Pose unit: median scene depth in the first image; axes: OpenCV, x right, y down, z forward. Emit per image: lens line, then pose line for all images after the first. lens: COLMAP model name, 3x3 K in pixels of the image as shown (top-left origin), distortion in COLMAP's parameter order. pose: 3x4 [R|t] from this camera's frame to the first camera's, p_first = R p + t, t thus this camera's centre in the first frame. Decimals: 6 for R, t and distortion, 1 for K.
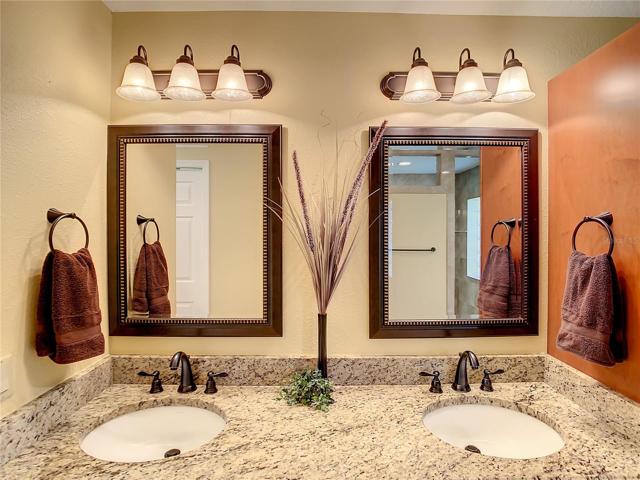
lens RADIAL K [[332.8, 0, 325.6], [0, 332.8, 230.4], [0, 0, 1]] dist [-0.027665, 0.002079]
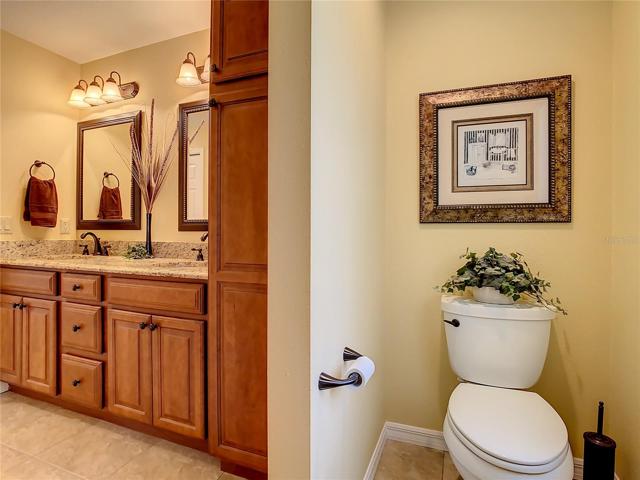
lens RADIAL K [[346.7, 0, 320.5], [0, 346.7, 230.2], [0, 0, 1]] dist [-0.049677, 0.020979]
pose [[0.930115, 0.001900, -0.367263, 1.451161], [-0.003112, 0.999991, -0.002708, 0.328365], [0.367254, 0.003662, 0.930113, -0.347354]]
